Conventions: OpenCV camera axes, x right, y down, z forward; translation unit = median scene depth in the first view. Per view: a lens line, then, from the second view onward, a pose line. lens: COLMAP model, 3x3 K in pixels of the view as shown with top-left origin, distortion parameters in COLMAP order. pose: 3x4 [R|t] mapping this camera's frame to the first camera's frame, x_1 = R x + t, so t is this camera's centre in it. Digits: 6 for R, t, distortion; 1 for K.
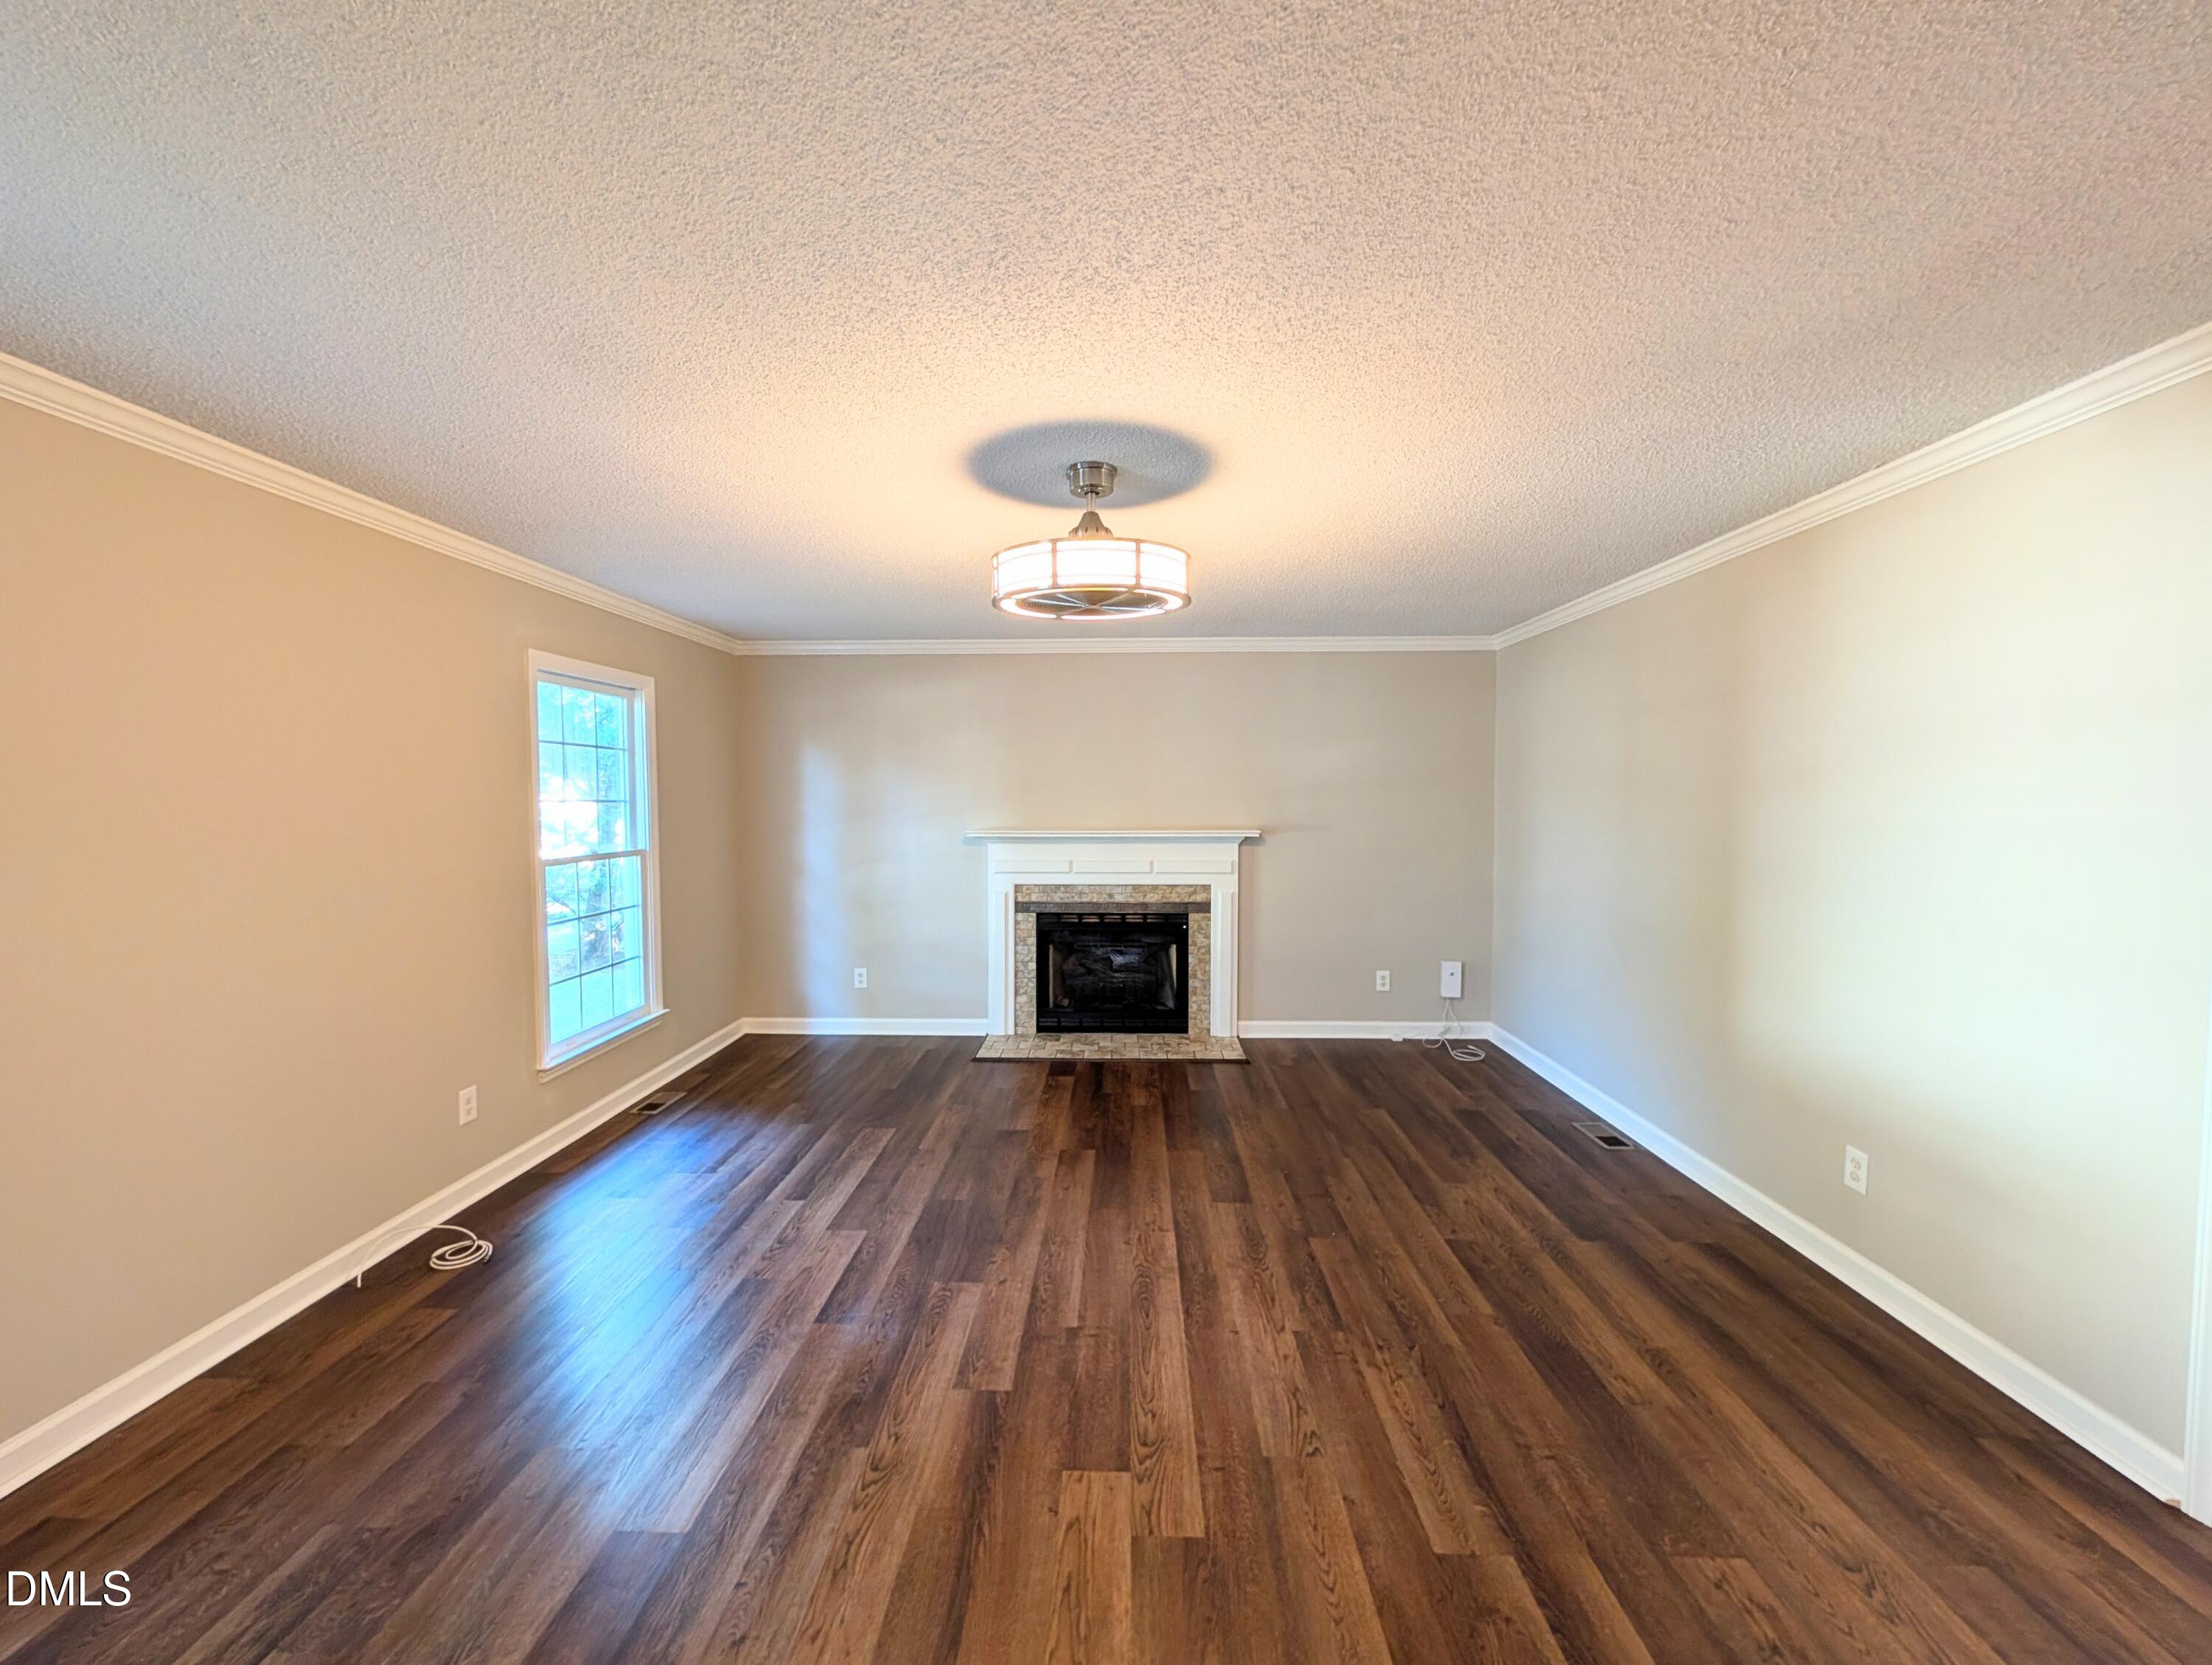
lens RADIAL K [[865.1, 0, 1106.0], [0, 865.1, 832.5], [0, 0, 1]] dist [0.001104, 0.000546]
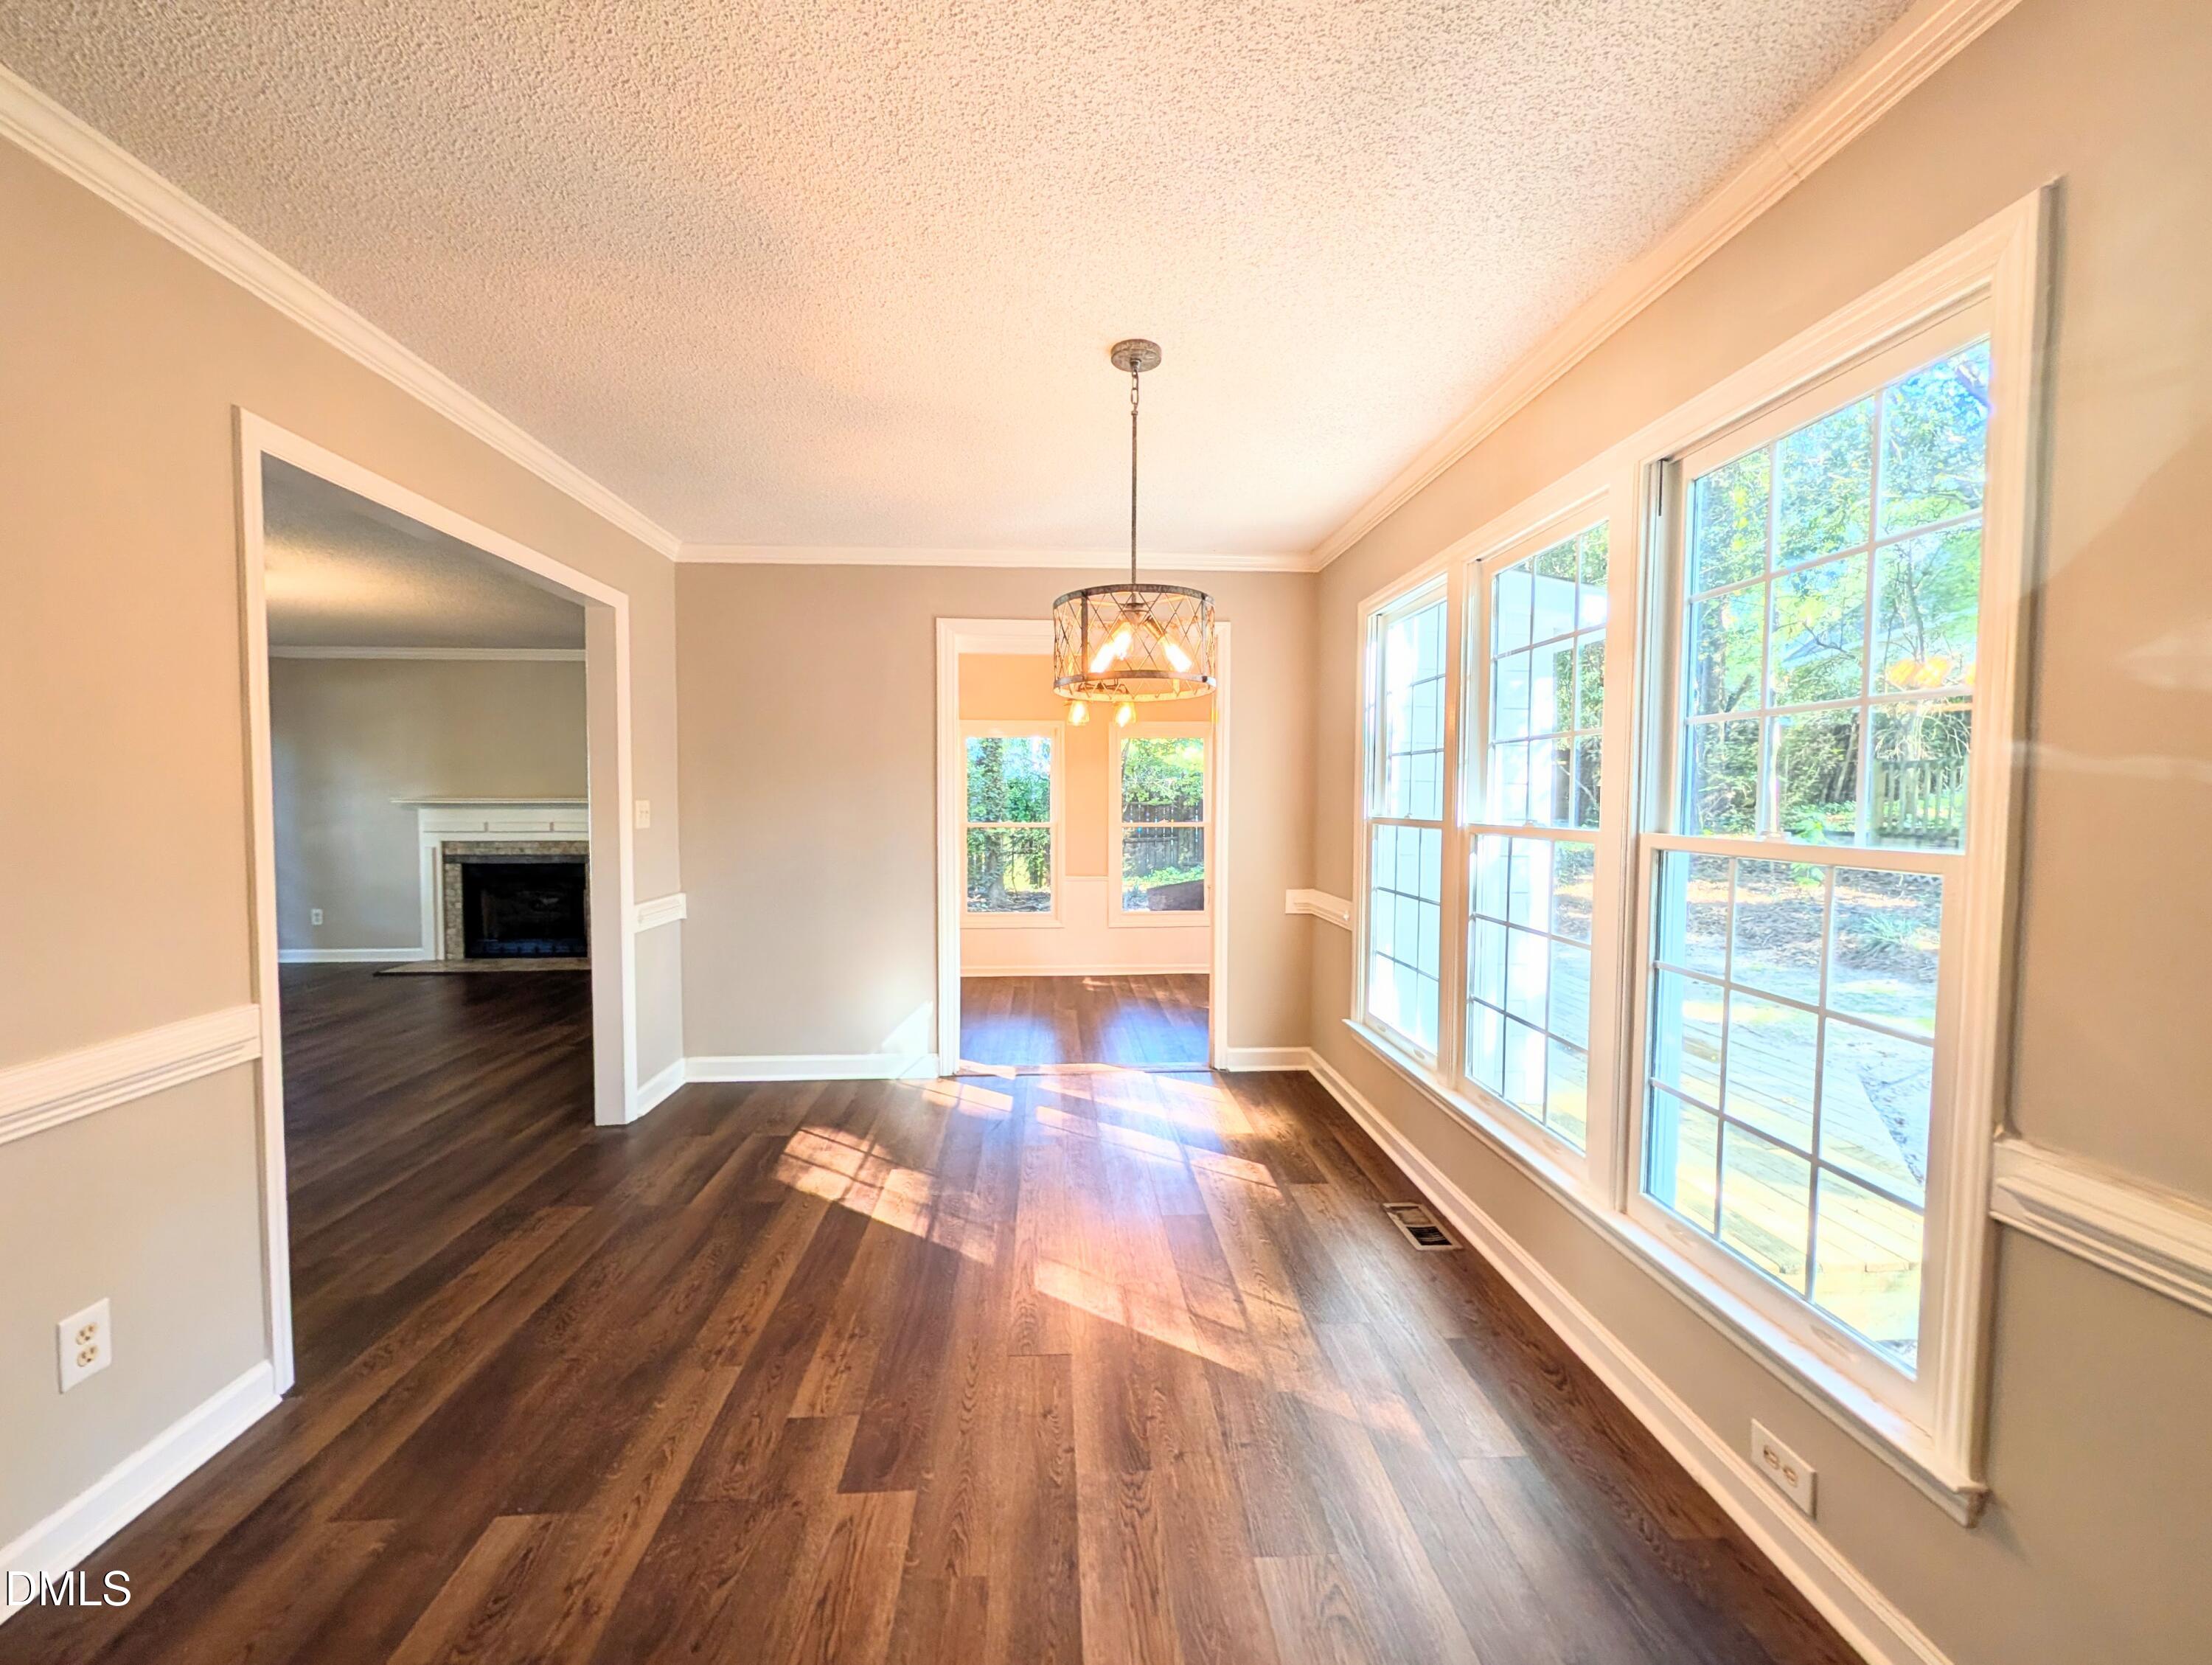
lens RADIAL K [[852.8, 0, 1102.6], [0, 852.8, 833.8], [0, 0, 1]] dist [-0.000656, 0.000437]
pose [[0.994614, -0.002950, 0.103607, 0.973427], [0.002245, 0.999974, 0.006922, 0.056622], [-0.103625, -0.006652, 0.994594, -0.464193]]
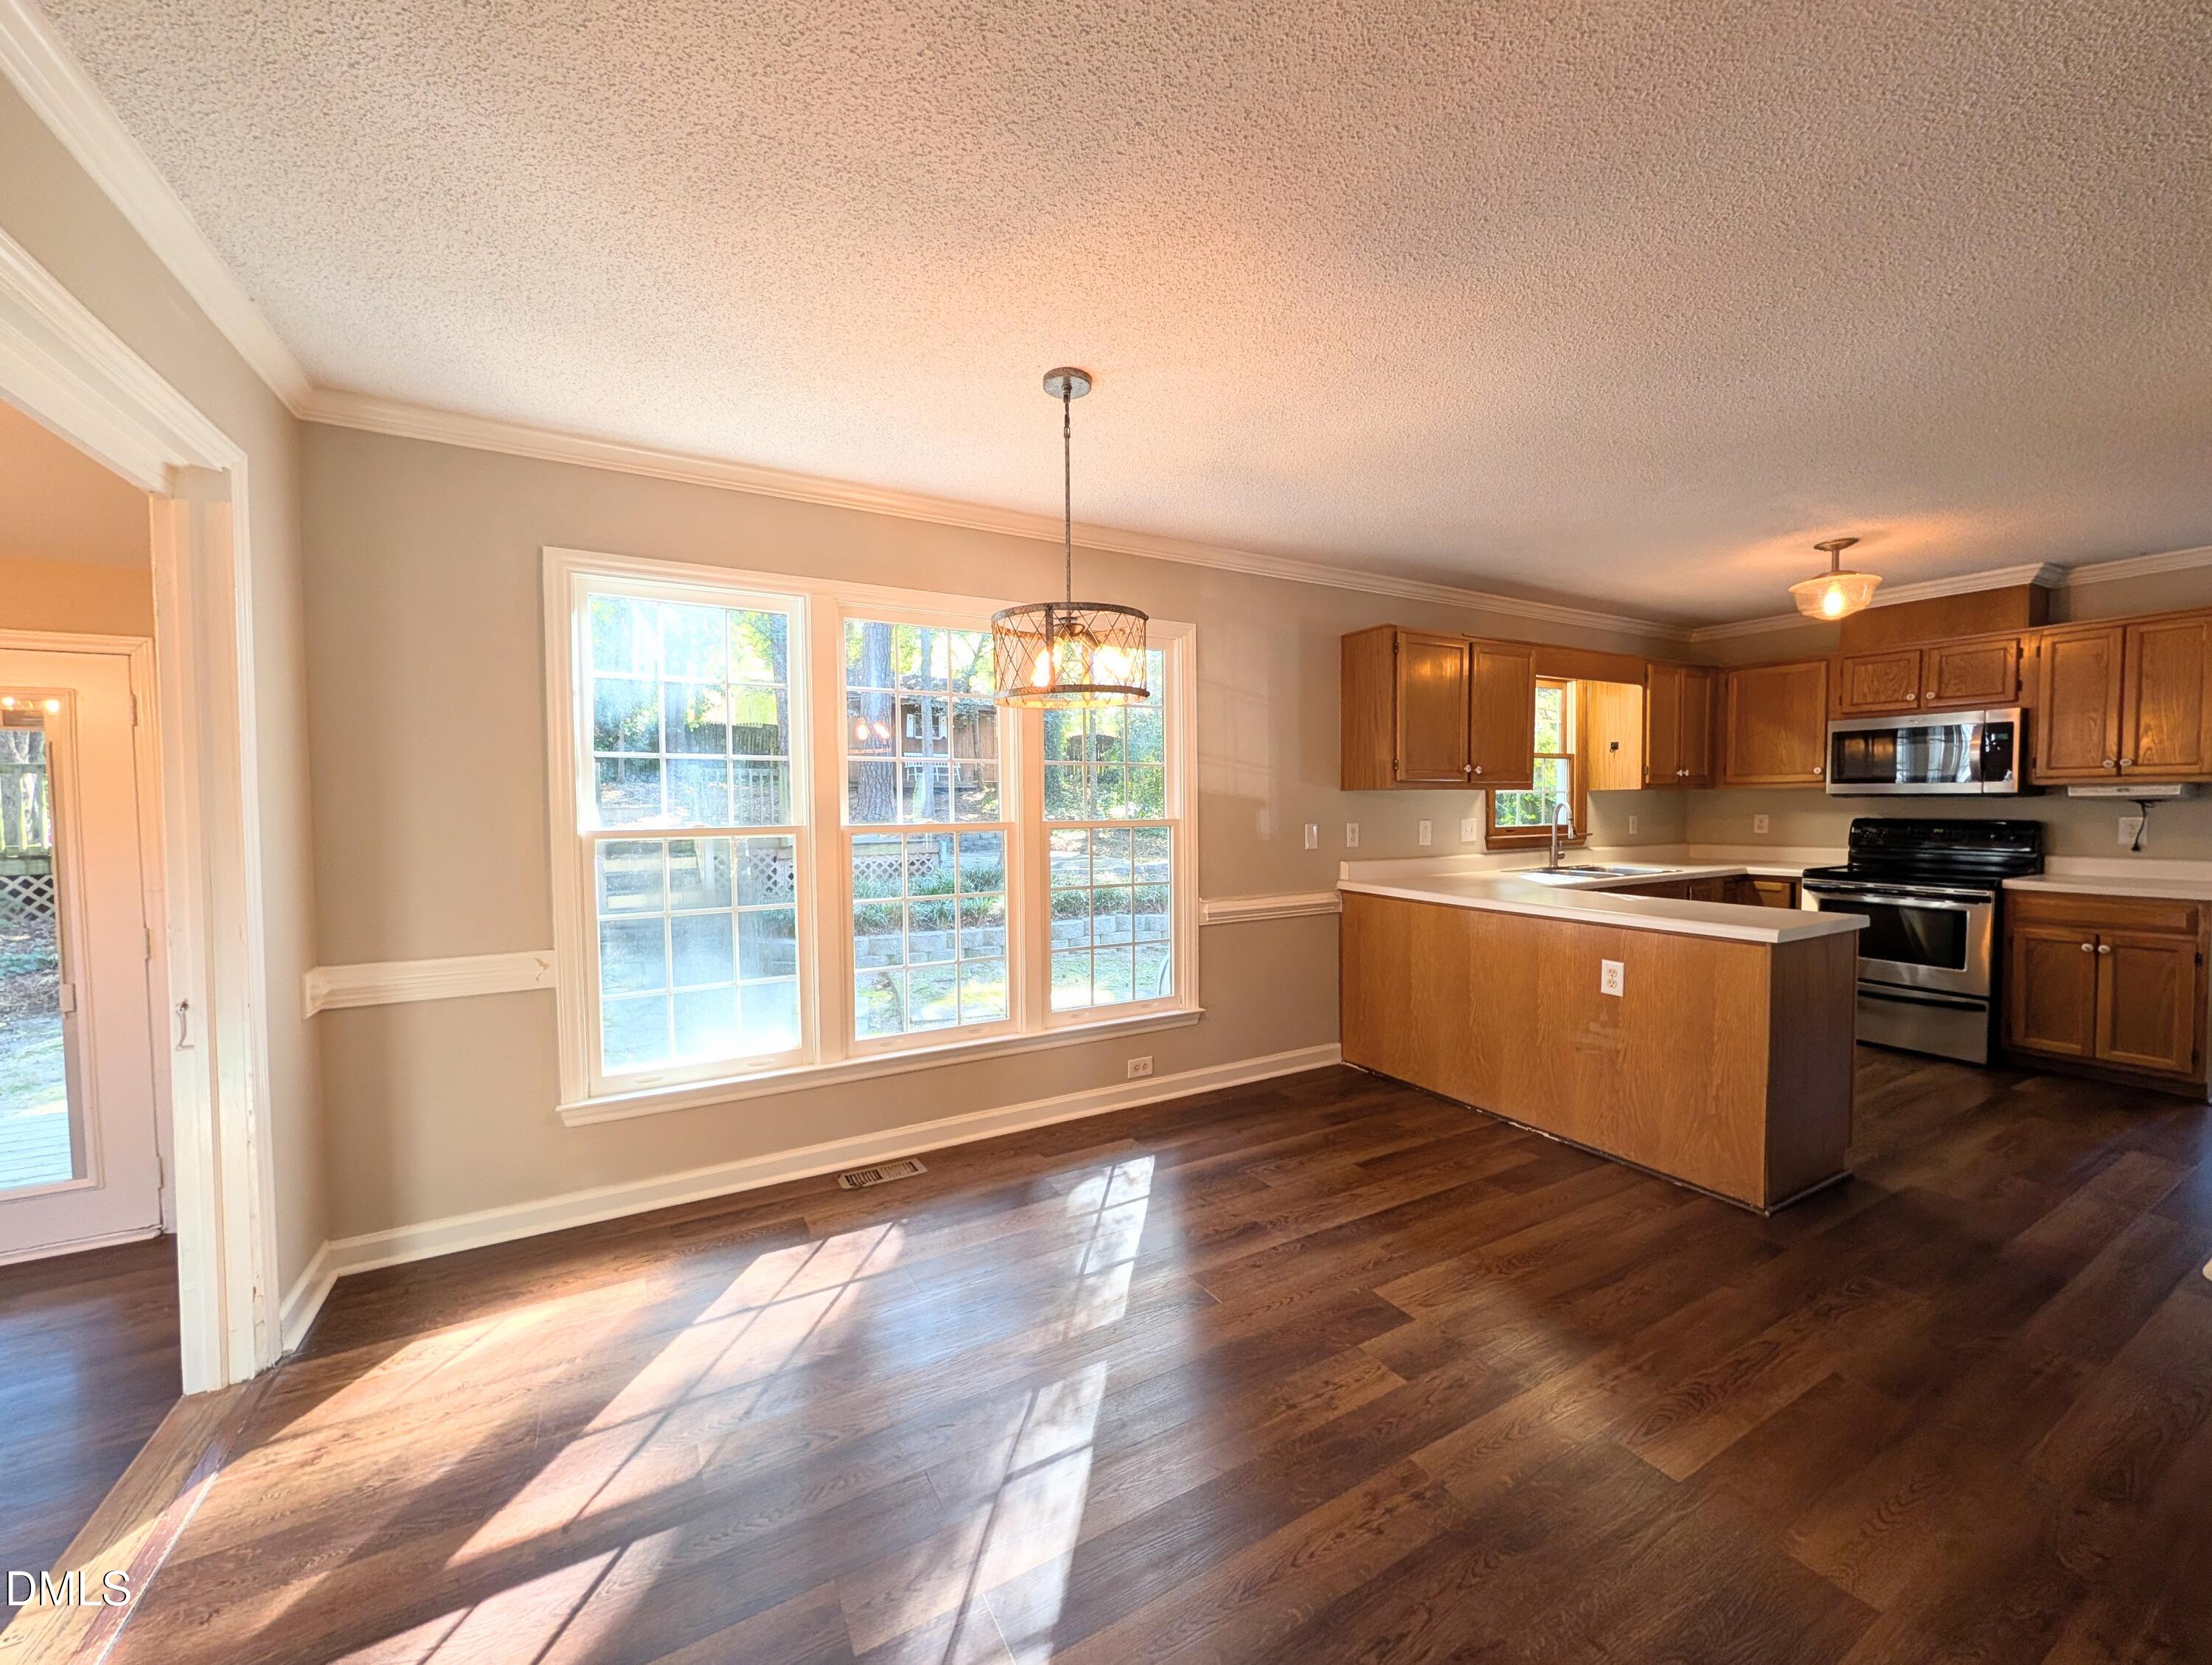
lens RADIAL K [[845.7, 0, 1097.9], [0, 845.7, 833.5], [0, 0, 1]] dist [0.000048, 0.000679]
pose [[-0.514489, -0.029282, 0.856997, 0.546709], [0.040318, 0.997485, 0.058286, 0.025318], [-0.856549, 0.064540, -0.512014, 0.367640]]
